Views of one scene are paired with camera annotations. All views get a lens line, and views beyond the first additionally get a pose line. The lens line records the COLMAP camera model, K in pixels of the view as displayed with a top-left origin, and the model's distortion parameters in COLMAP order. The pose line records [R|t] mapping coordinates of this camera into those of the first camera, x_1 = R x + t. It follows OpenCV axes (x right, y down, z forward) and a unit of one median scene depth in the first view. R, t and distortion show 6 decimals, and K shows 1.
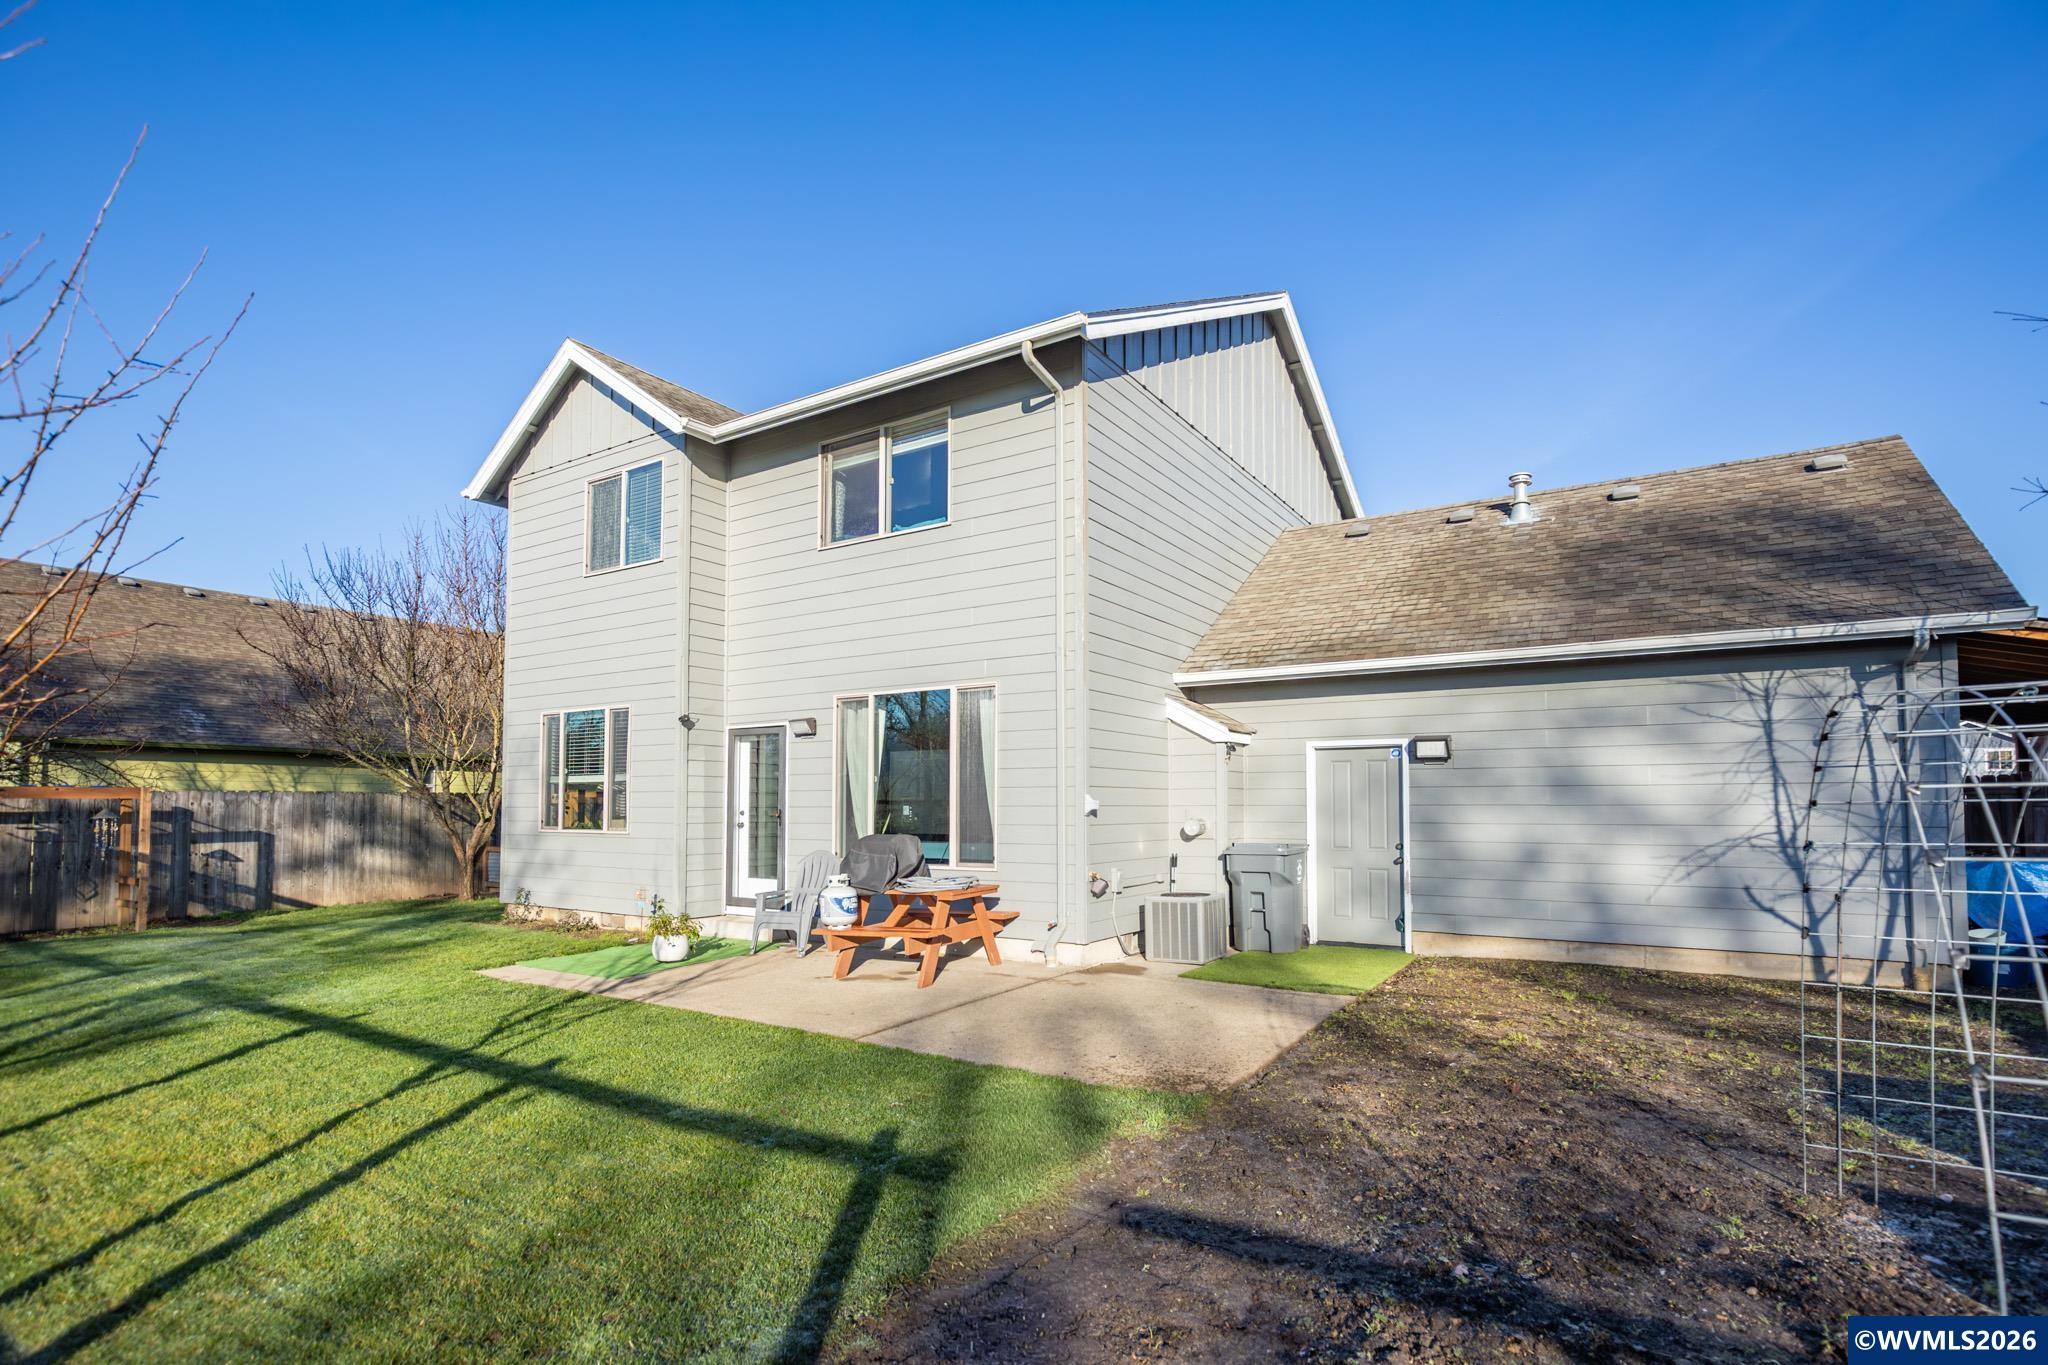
lens RADIAL K [[962.2, 0, 1034.2], [0, 962.2, 774.7], [0, 0, 1]] dist [-0.009524, 0.000004]
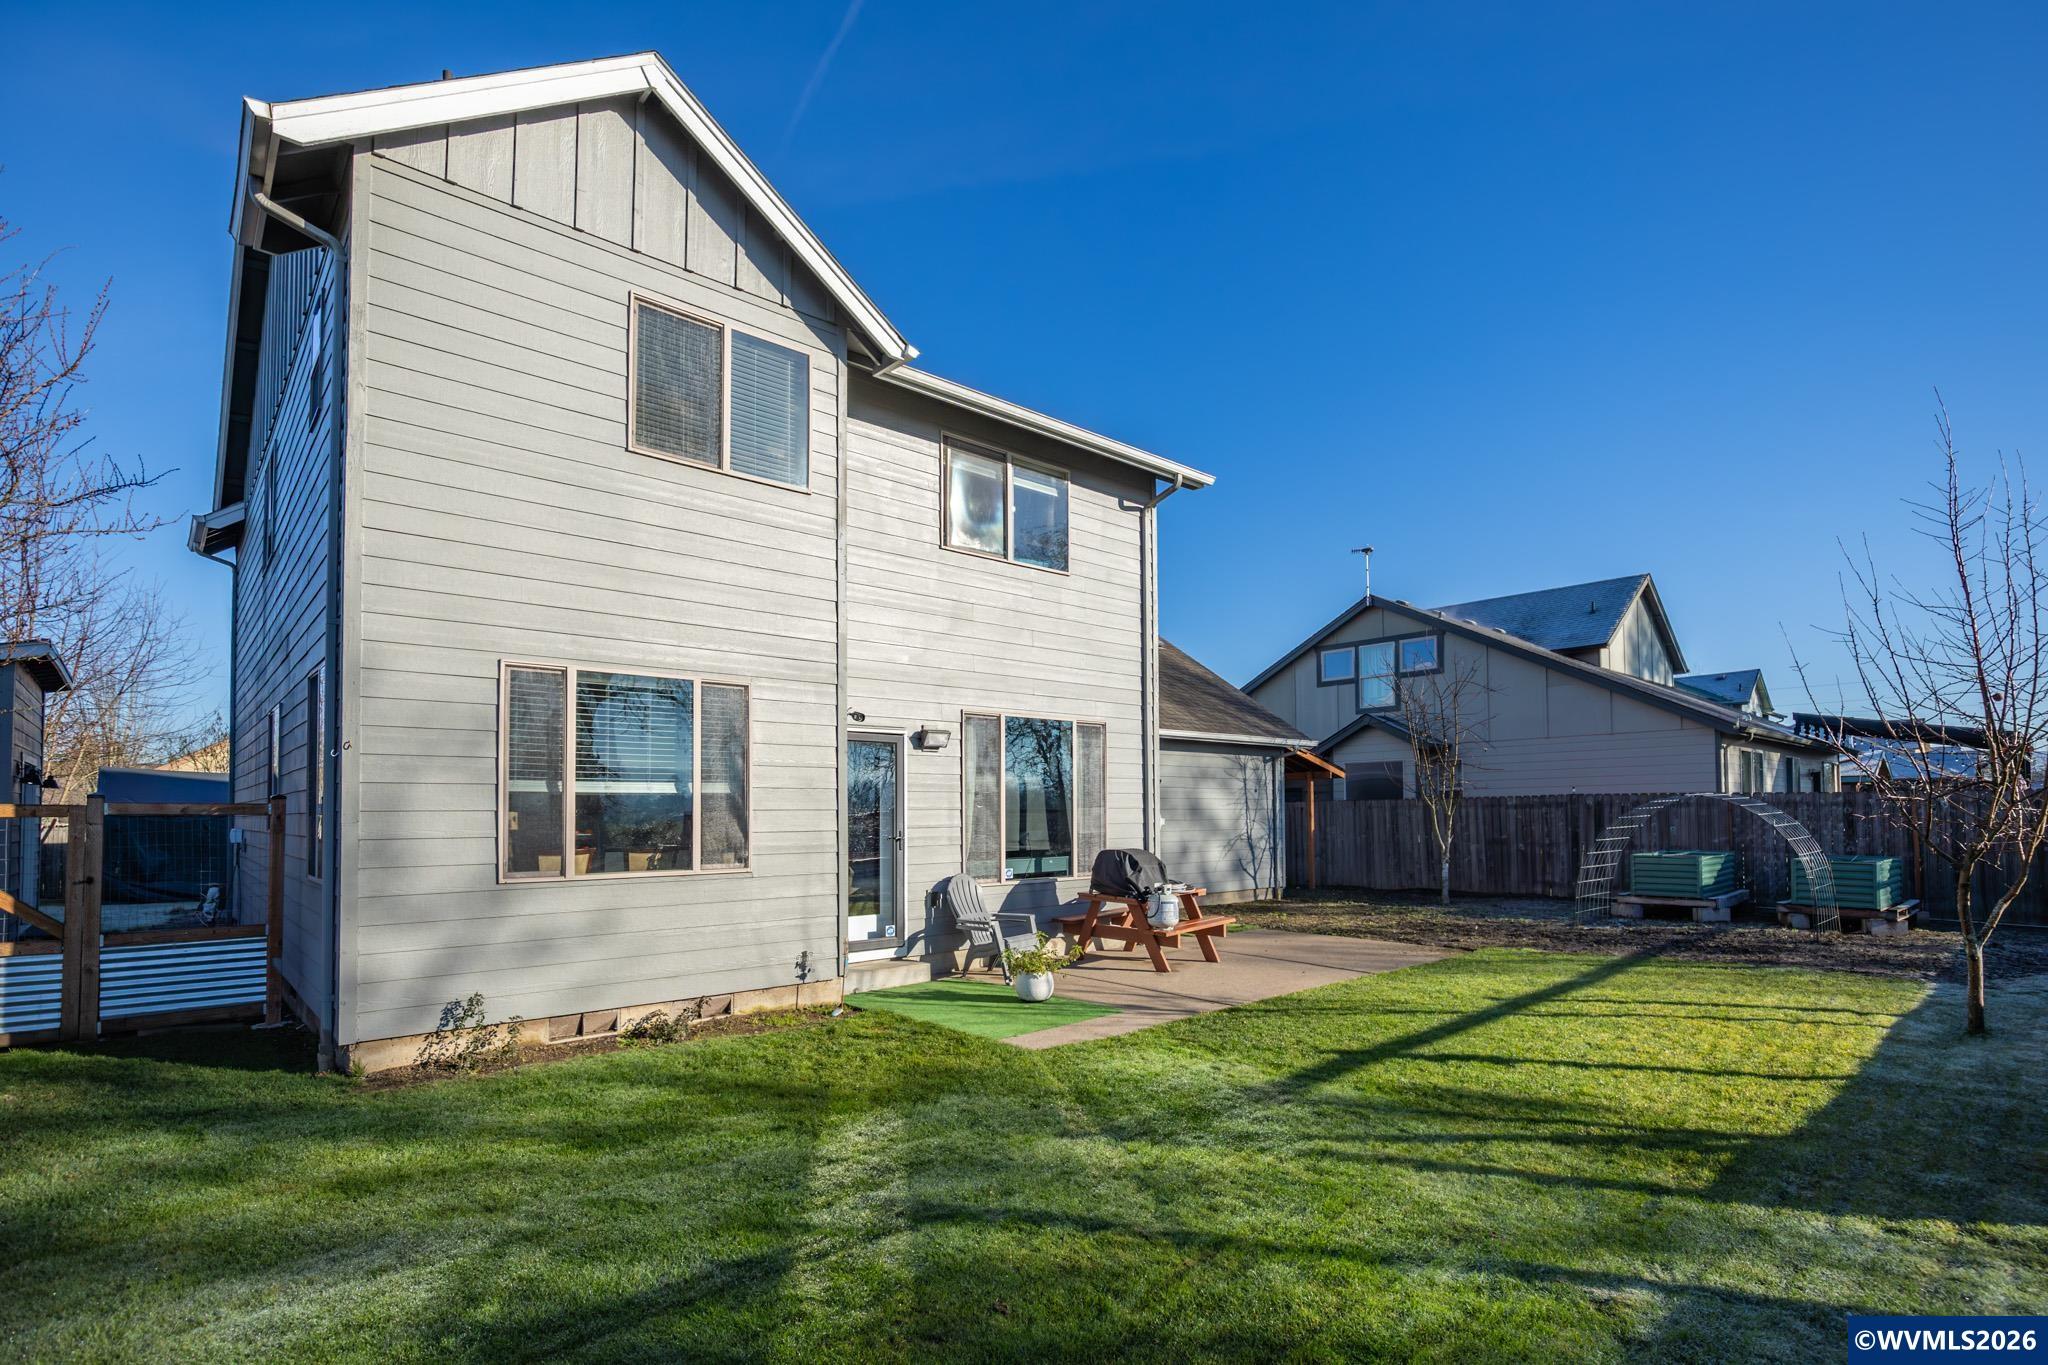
lens RADIAL K [[974.4, 0, 1064.3], [0, 974.4, 787.4], [0, 0, 1]] dist [-0.001186, -0.000084]
pose [[0.267352, 0.025957, 0.963249, -1.319050], [-0.024269, 0.999501, -0.020198, 0.013349], [-0.963293, -0.017978, 0.267849, 0.772031]]
